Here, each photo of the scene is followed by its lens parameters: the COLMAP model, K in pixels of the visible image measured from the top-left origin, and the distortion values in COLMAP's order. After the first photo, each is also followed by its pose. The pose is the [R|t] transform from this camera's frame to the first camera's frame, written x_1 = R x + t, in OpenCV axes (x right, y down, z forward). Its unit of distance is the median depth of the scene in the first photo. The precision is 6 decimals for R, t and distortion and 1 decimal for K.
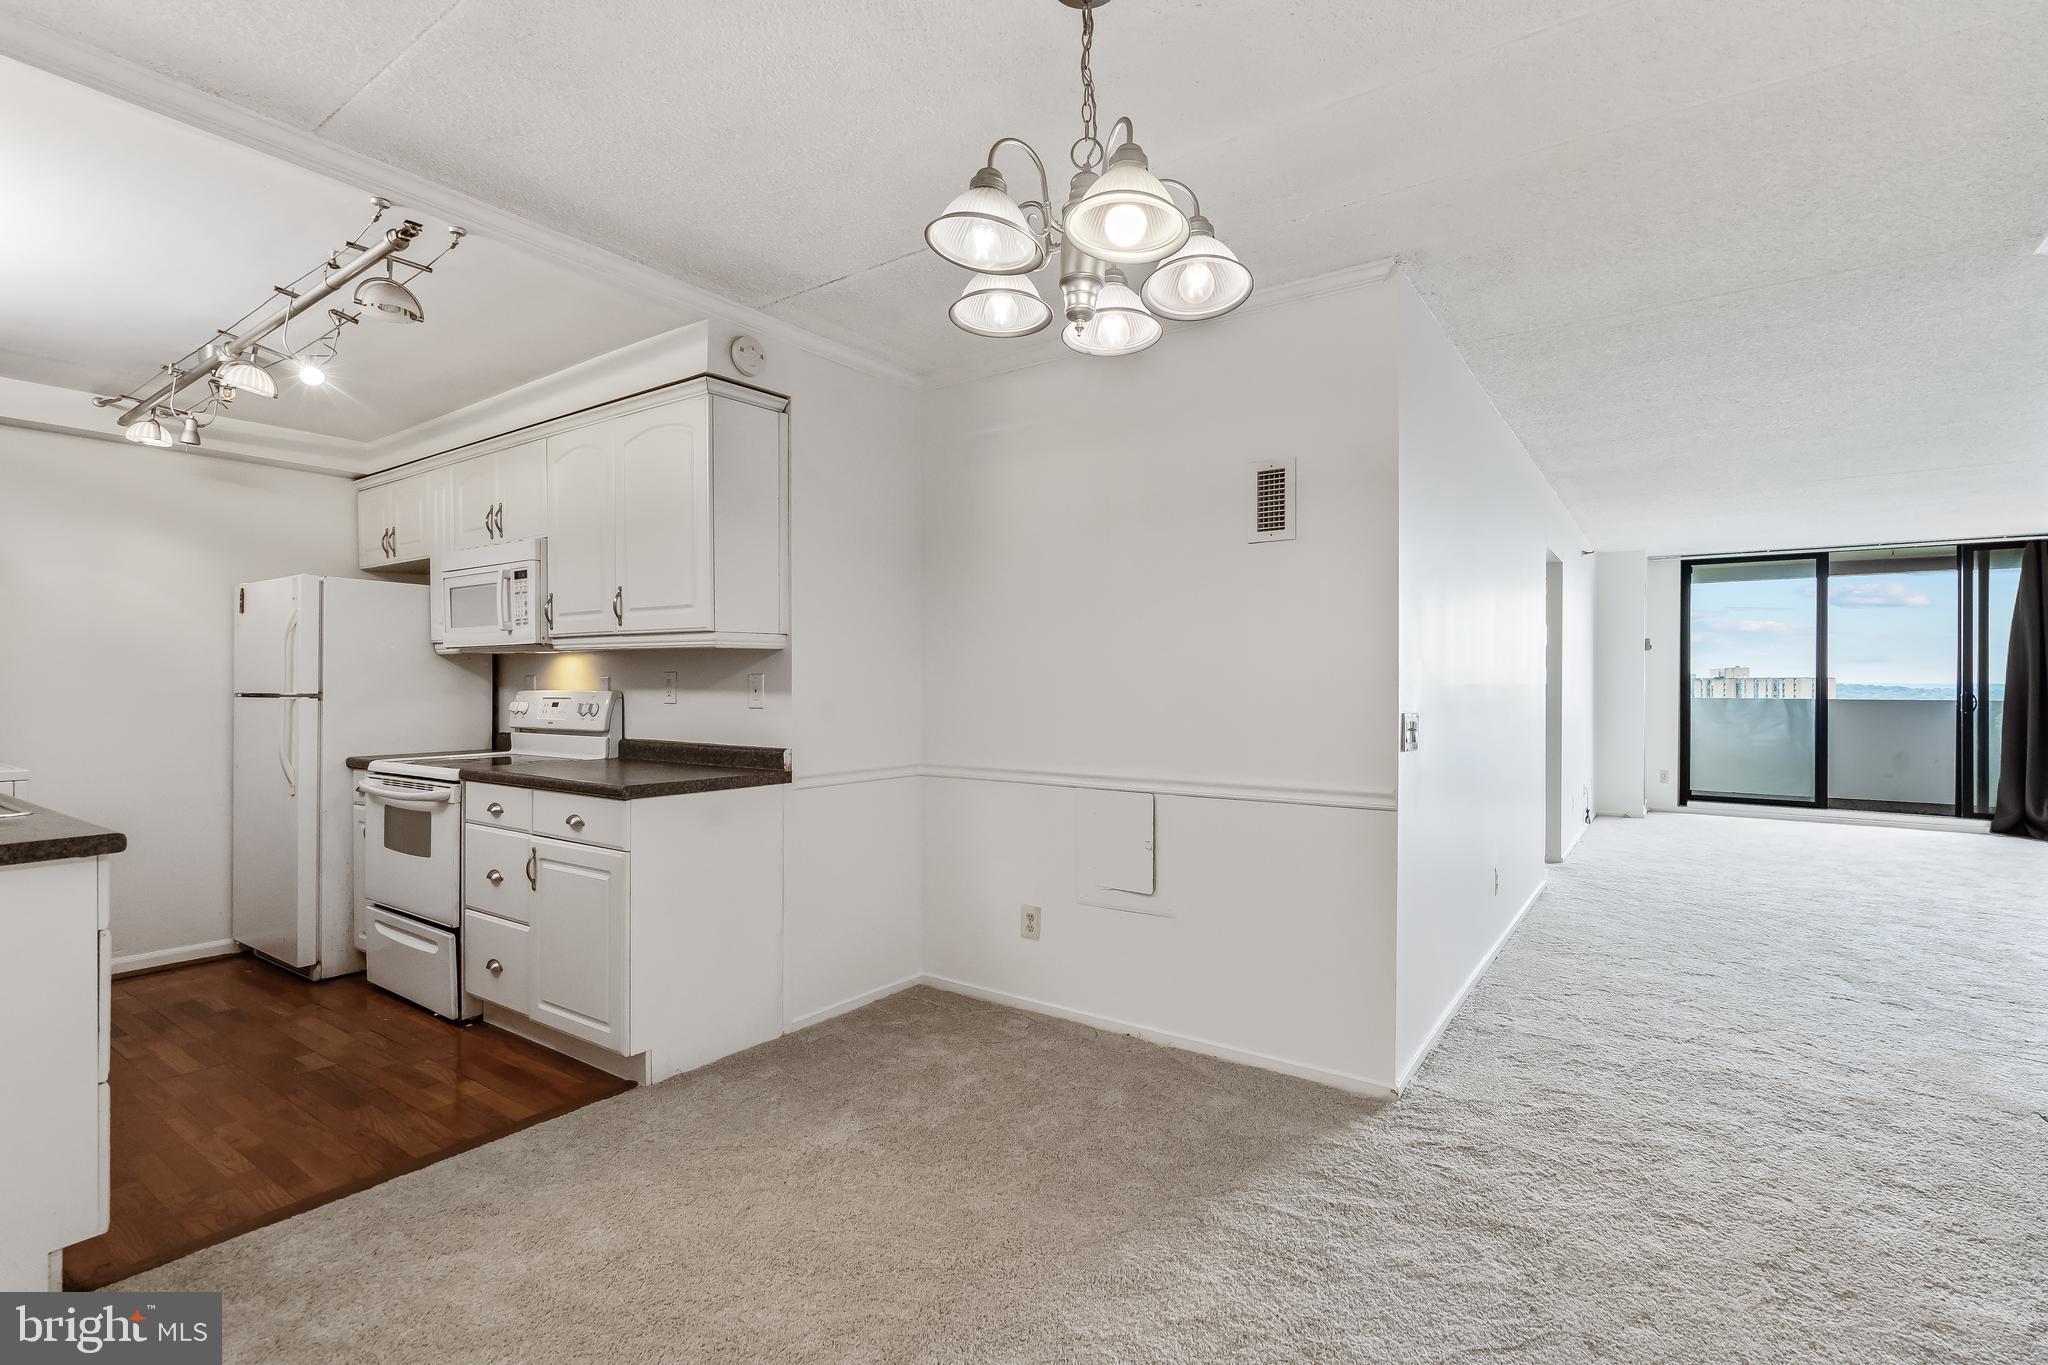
lens RADIAL K [[943.0, 0, 1024.0], [0, 943.0, 682.5], [0, 0, 1]] dist [-0.005298, -0.000156]
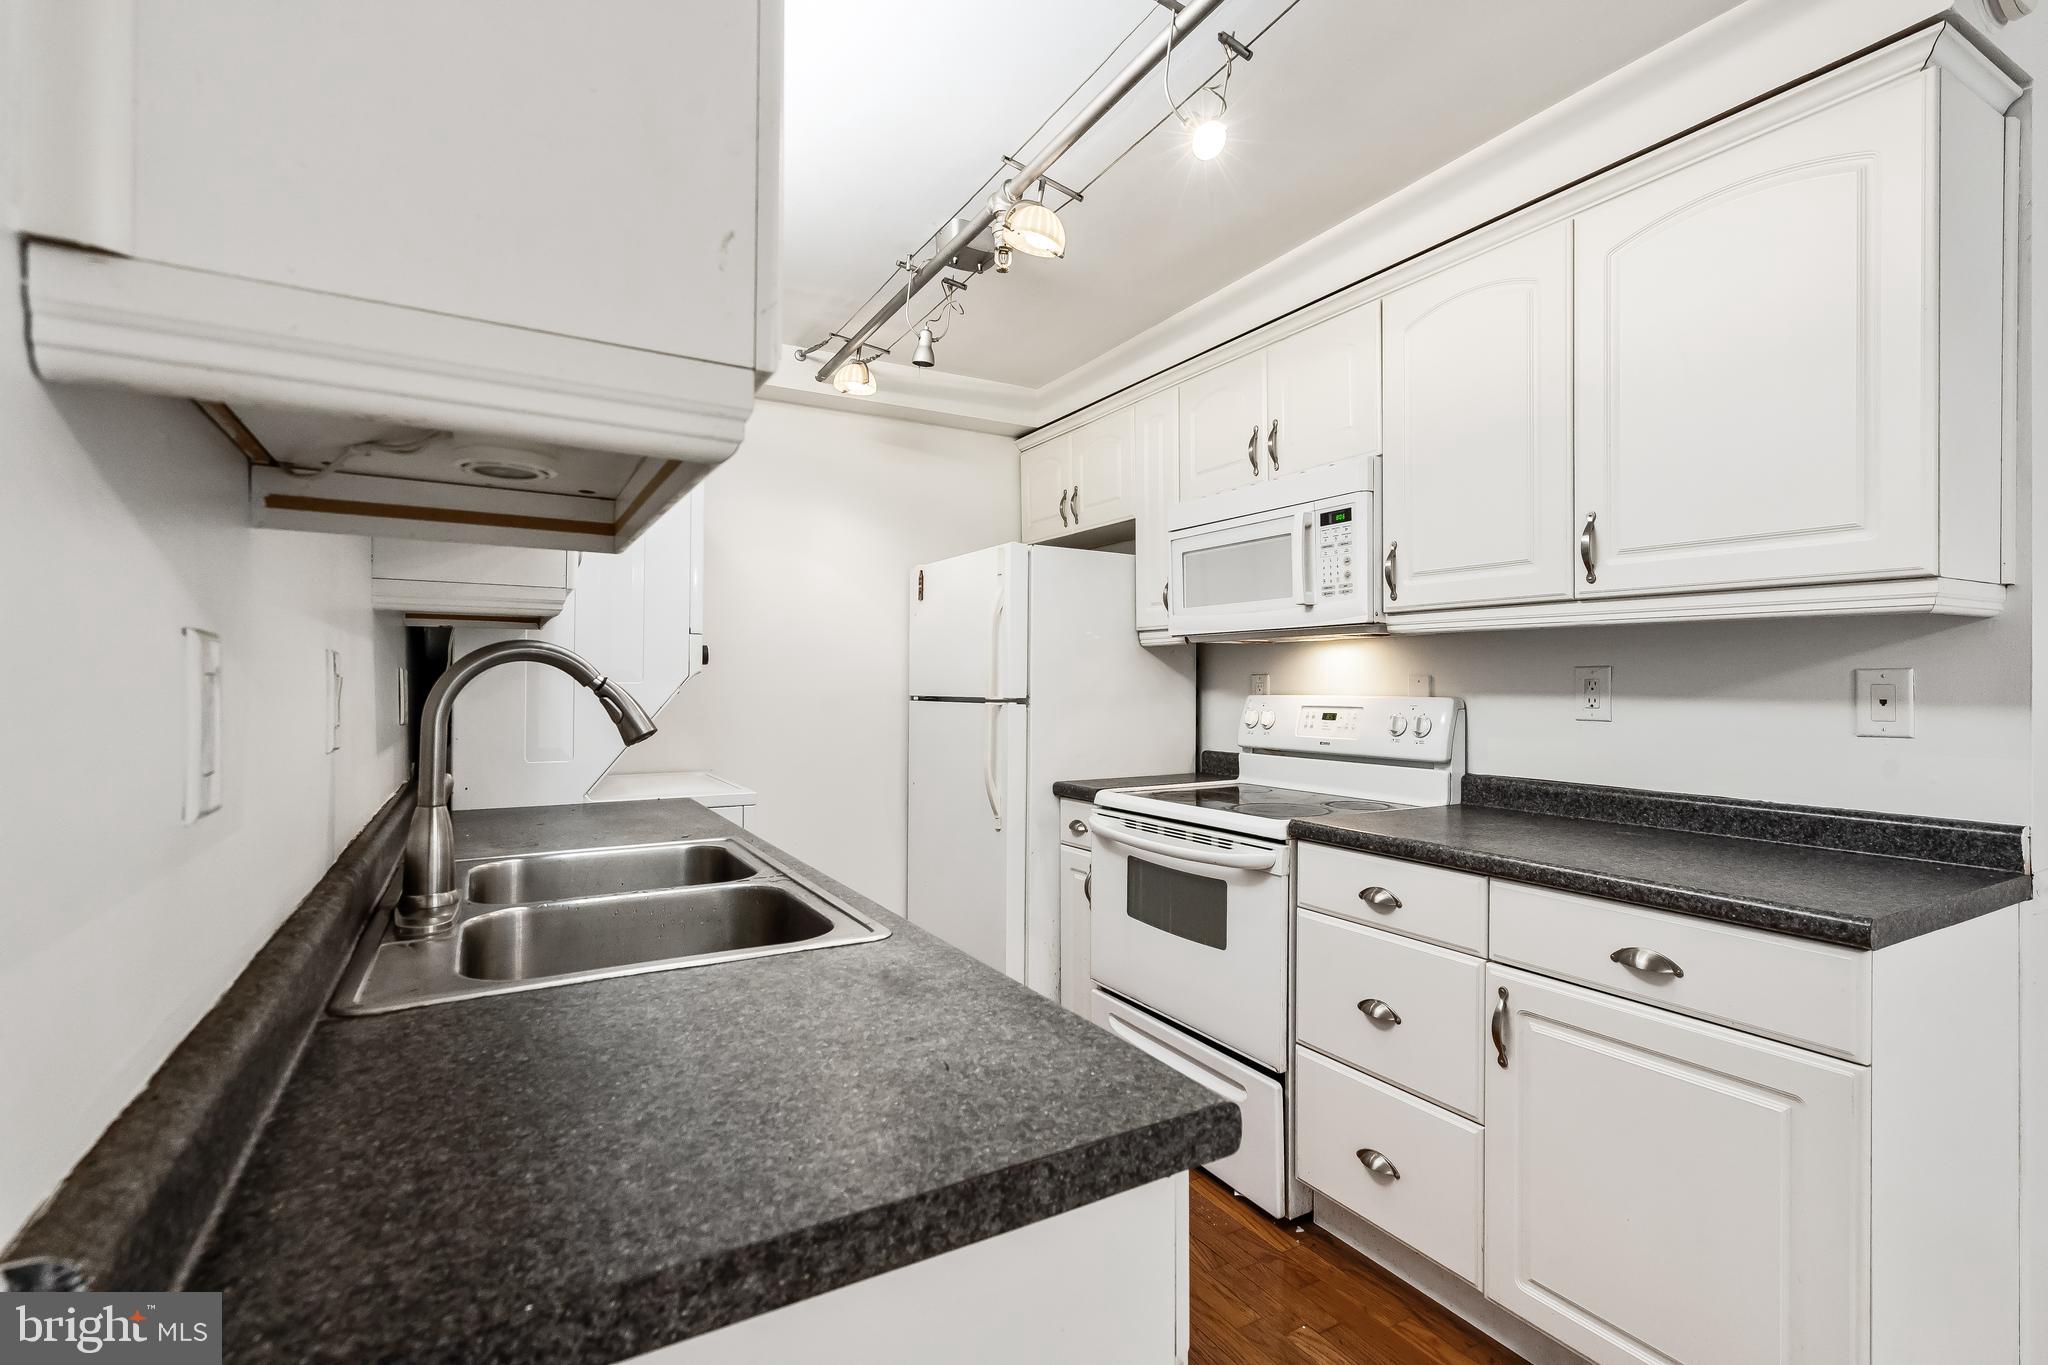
lens RADIAL K [[929.2, 0, 1015.9], [0, 929.2, 677.5], [0, 0, 1]] dist [-0.003471, 0.000902]
pose [[0.903220, -0.000631, -0.429177, -0.457012], [-0.001553, 0.999988, -0.004741, -0.001321], [0.429175, 0.004948, 0.903208, 0.329663]]
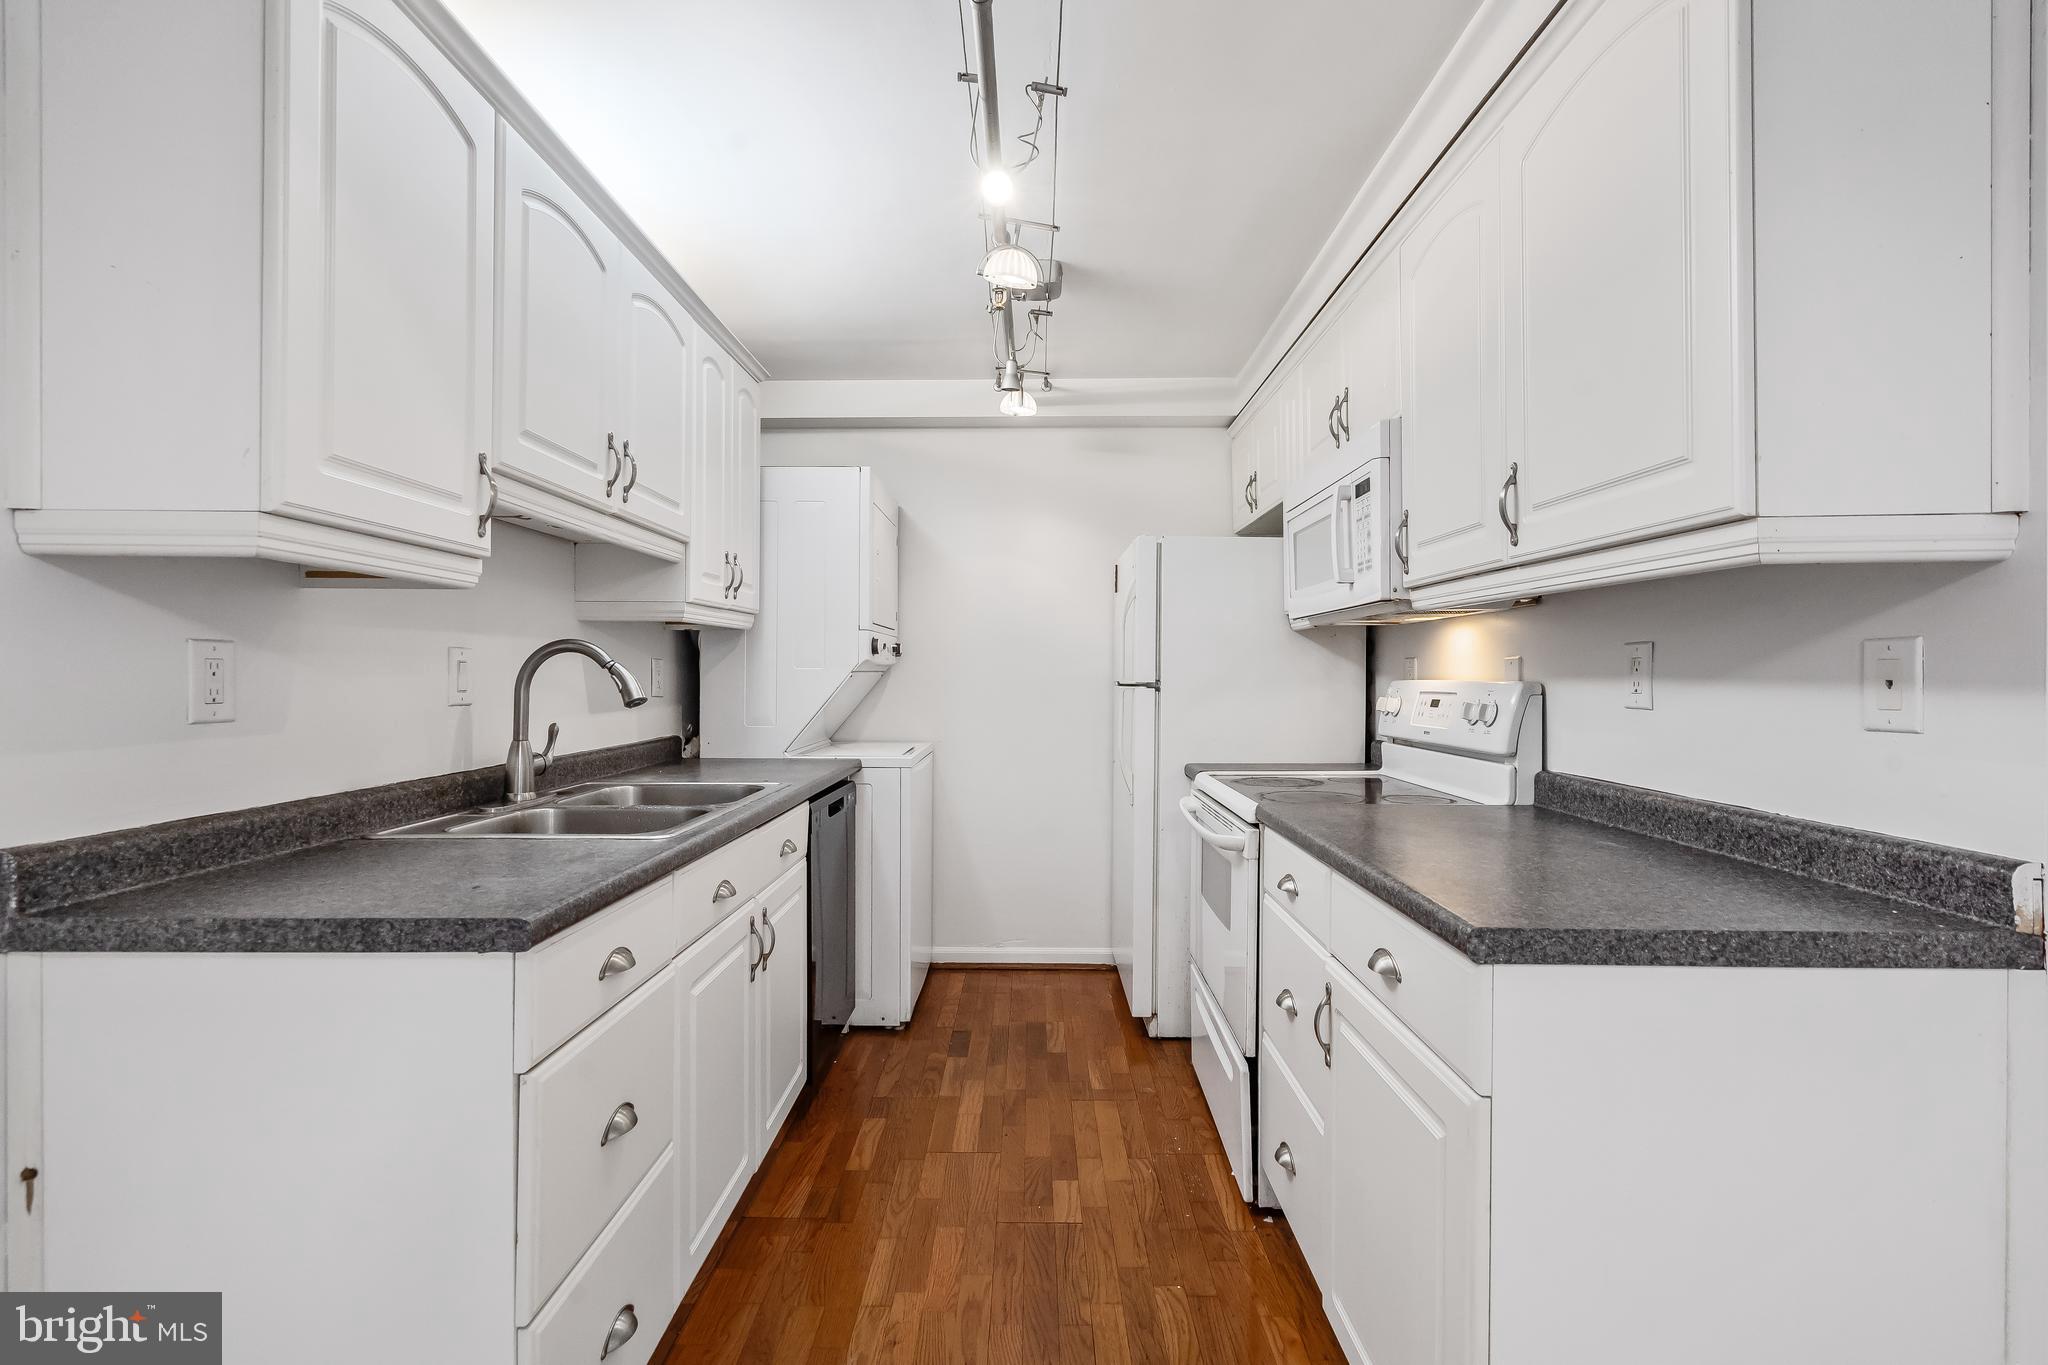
lens RADIAL K [[929.2, 0, 1015.9], [0, 929.2, 677.5], [0, 0, 1]] dist [-0.003471, 0.000902]
pose [[0.555776, 0.002499, -0.831329, -0.162203], [0.001116, 0.999992, 0.003752, 0.004345], [0.831332, -0.003013, 0.555769, 0.482825]]
